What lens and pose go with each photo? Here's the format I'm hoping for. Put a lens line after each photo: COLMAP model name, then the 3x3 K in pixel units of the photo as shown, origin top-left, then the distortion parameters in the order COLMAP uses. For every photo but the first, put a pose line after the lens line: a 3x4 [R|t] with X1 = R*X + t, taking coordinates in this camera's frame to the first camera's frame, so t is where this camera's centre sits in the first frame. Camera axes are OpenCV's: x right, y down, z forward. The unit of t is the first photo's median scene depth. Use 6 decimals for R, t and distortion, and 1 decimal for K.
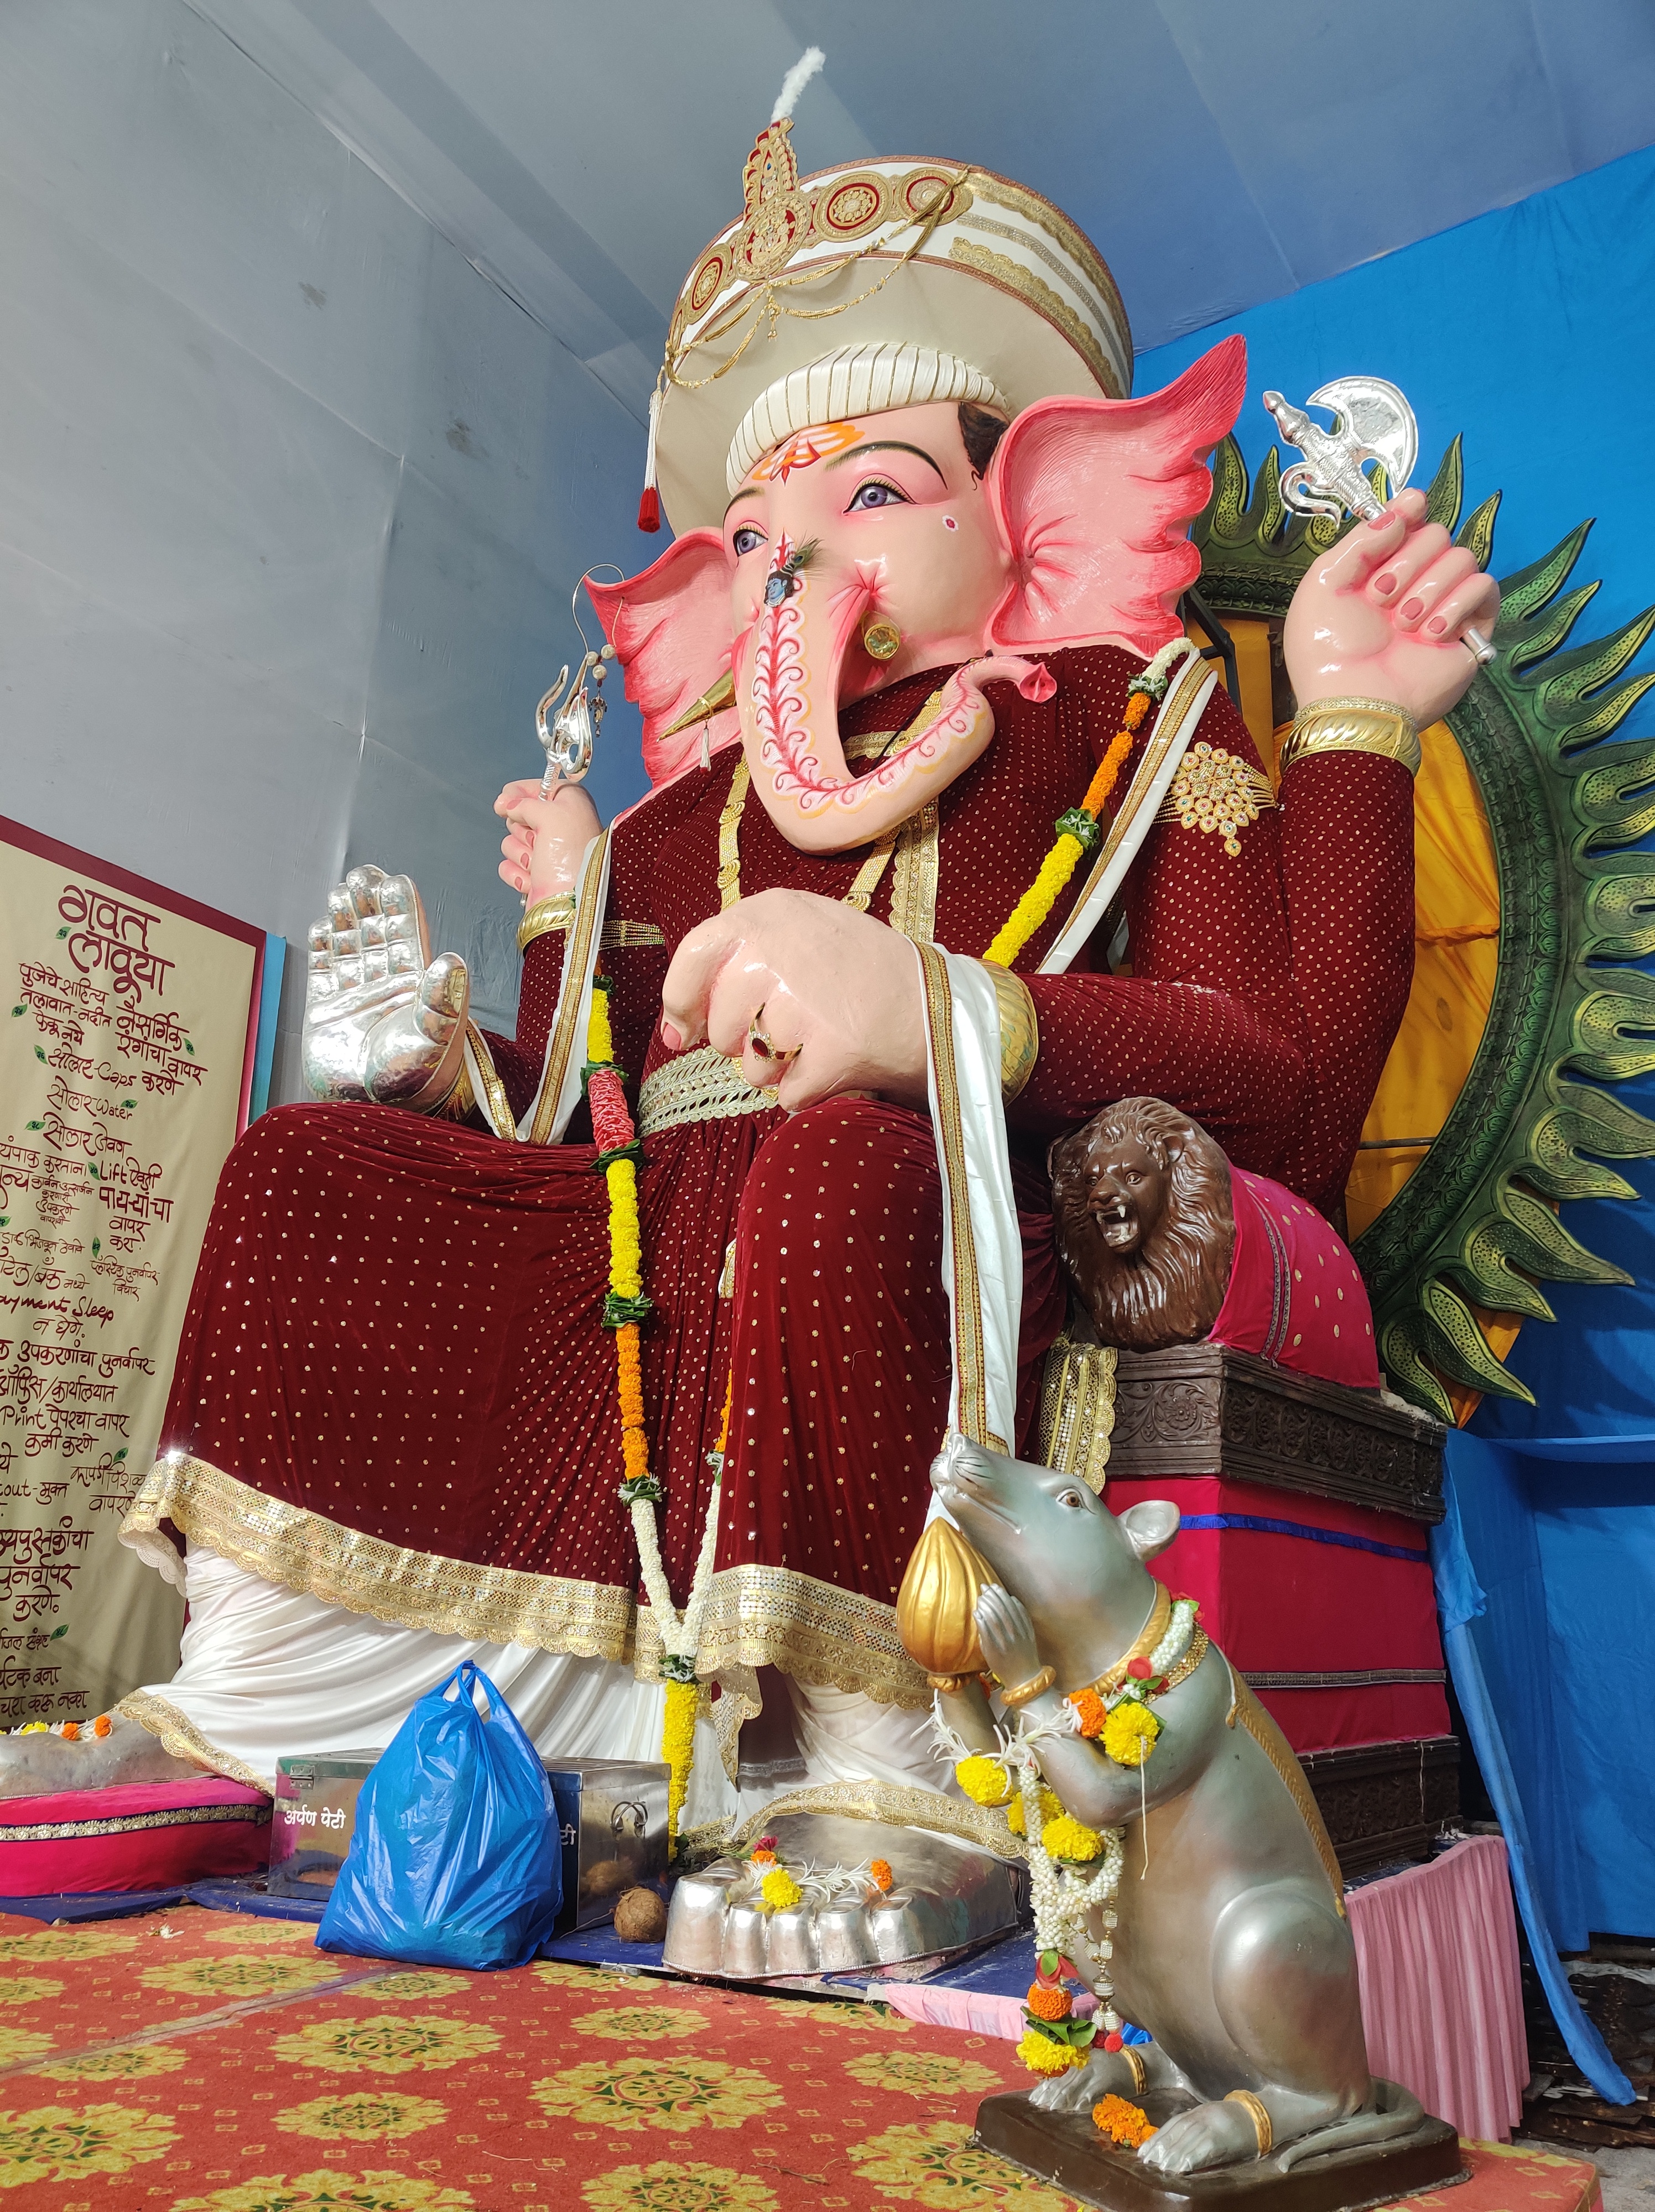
lens RADIAL K [[1695.5, 0, 825.3], [0, 1695.5, 1114.7], [0, 0, 1]] dist [0.051321, -0.000767]
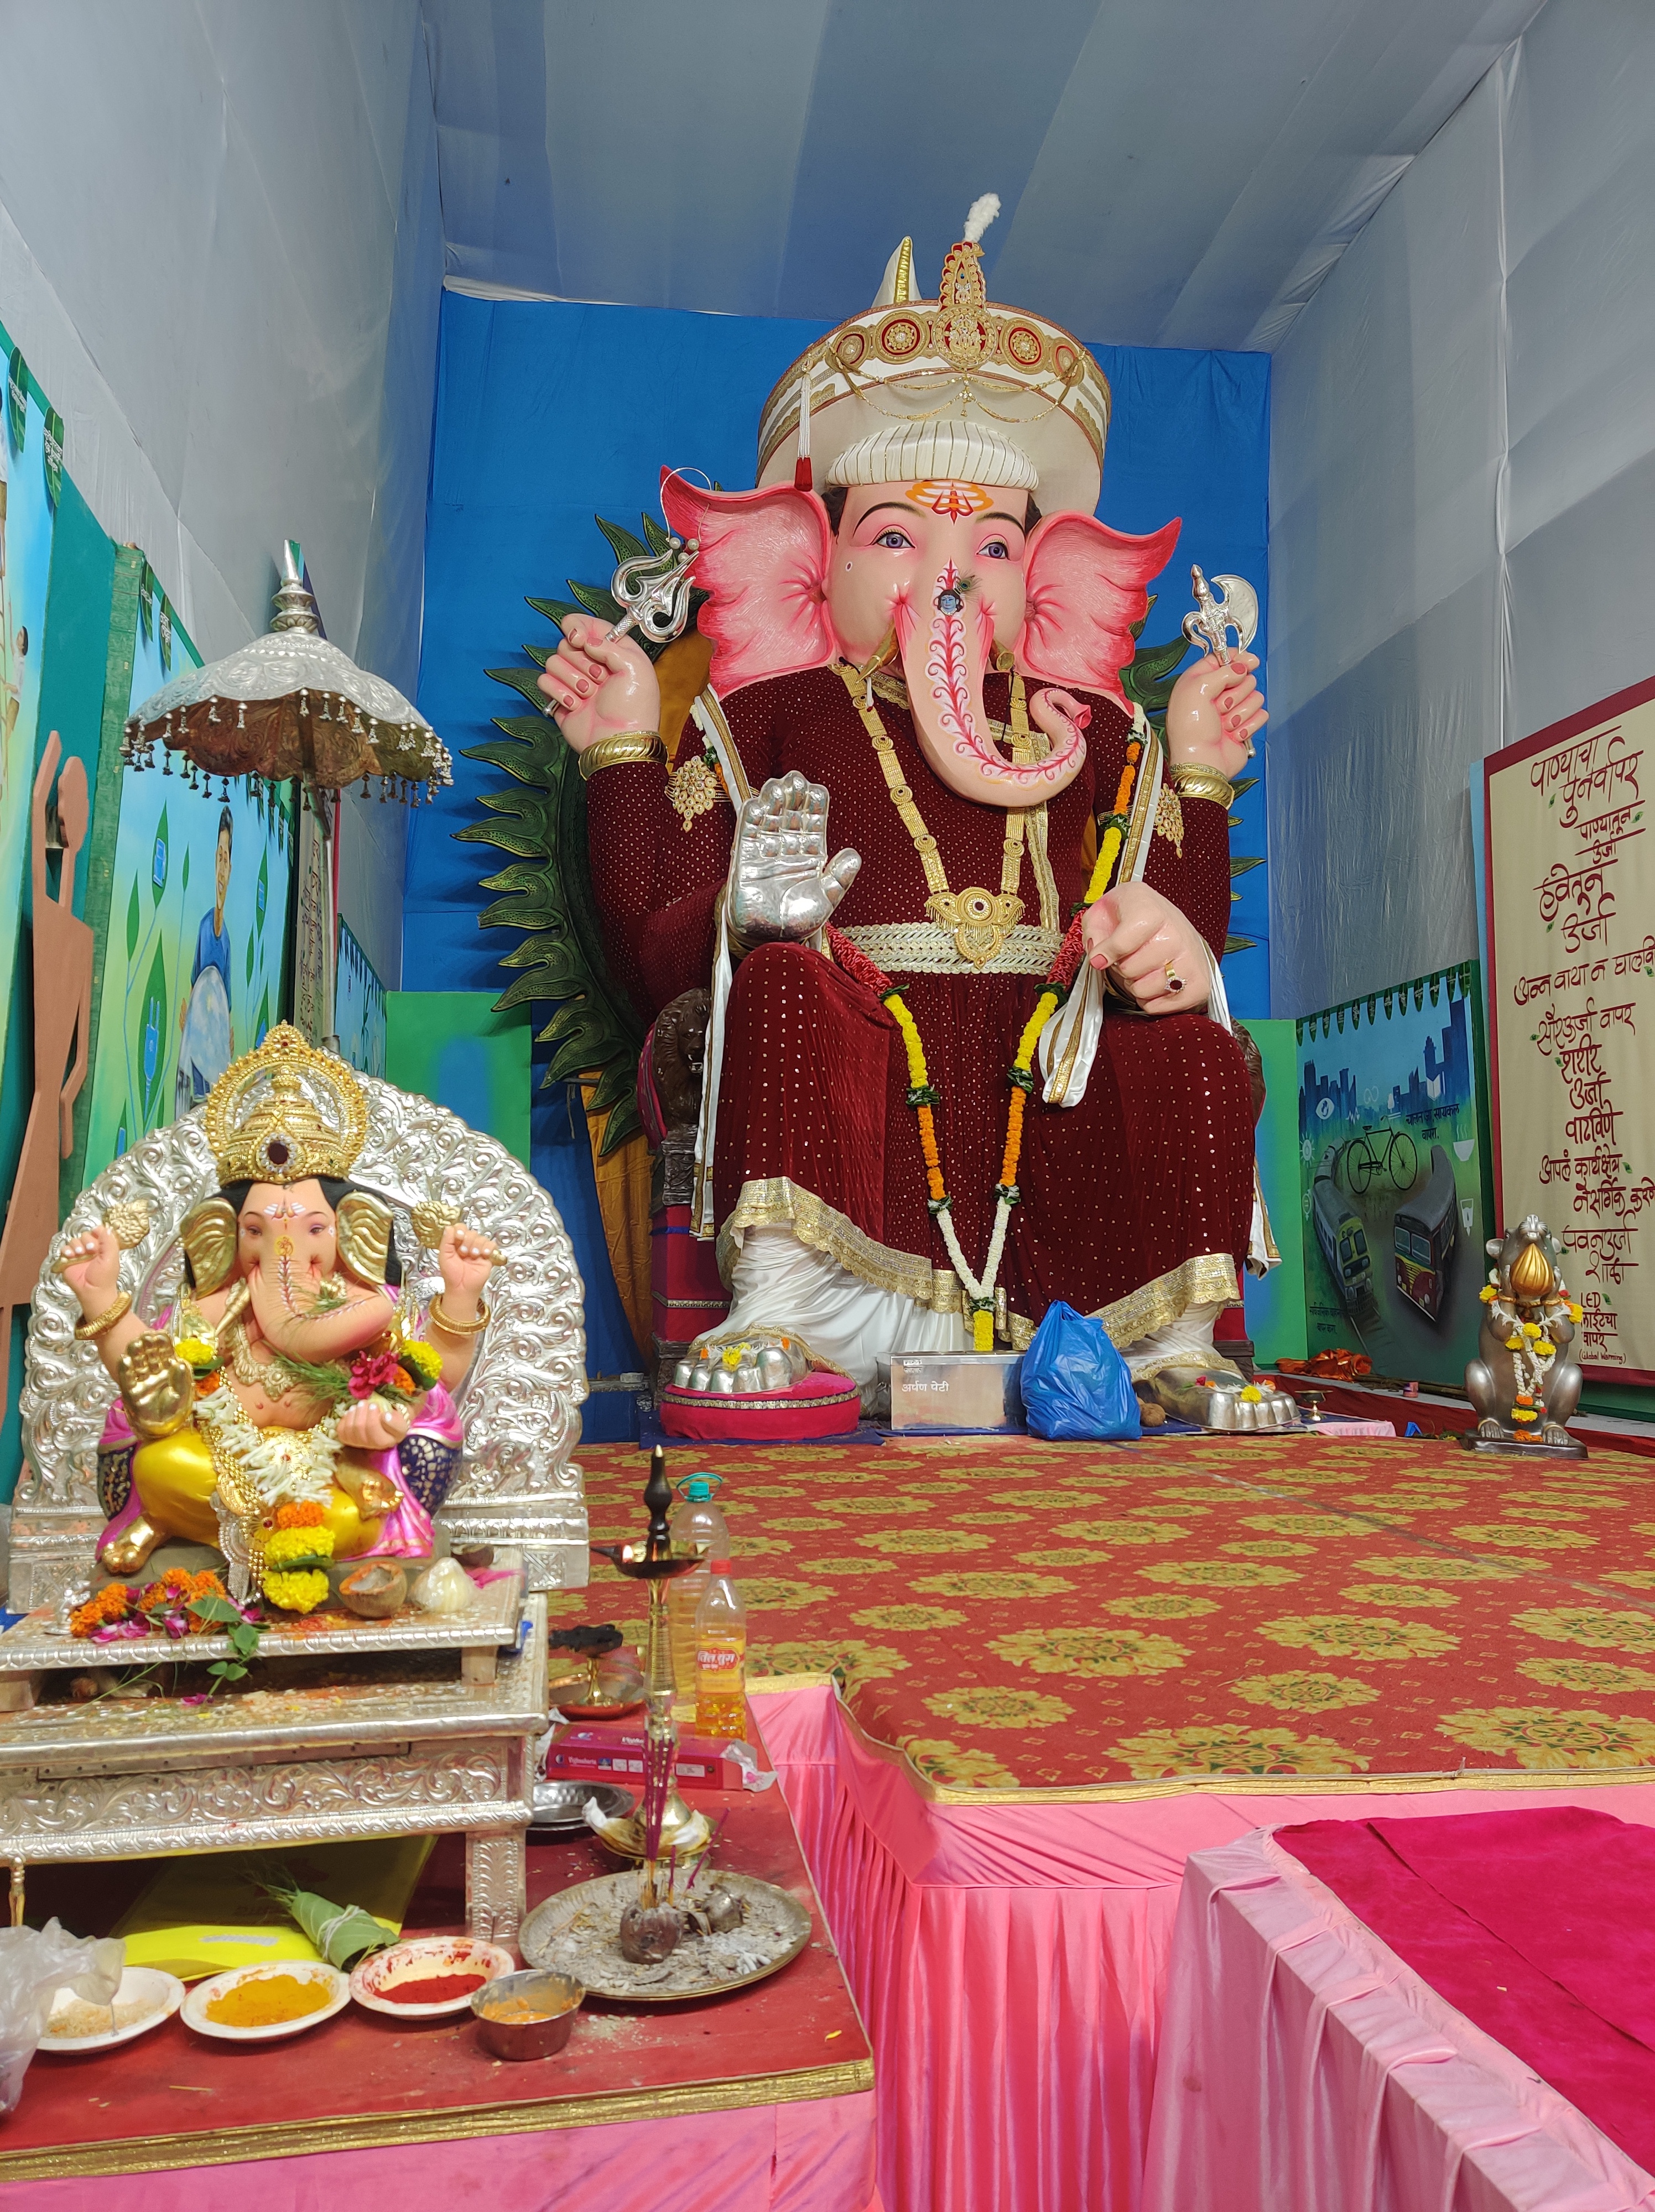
lens RADIAL K [[1695.5, 0, 832.7], [0, 1695.5, 1103.1], [0, 0, 1]] dist [0.051321, -0.000767]
pose [[0.747392, 0.050780, 0.662440, -1.086118], [-0.180175, 0.975202, 0.128526, -0.059389], [-0.639486, -0.215414, 0.738007, -0.118102]]
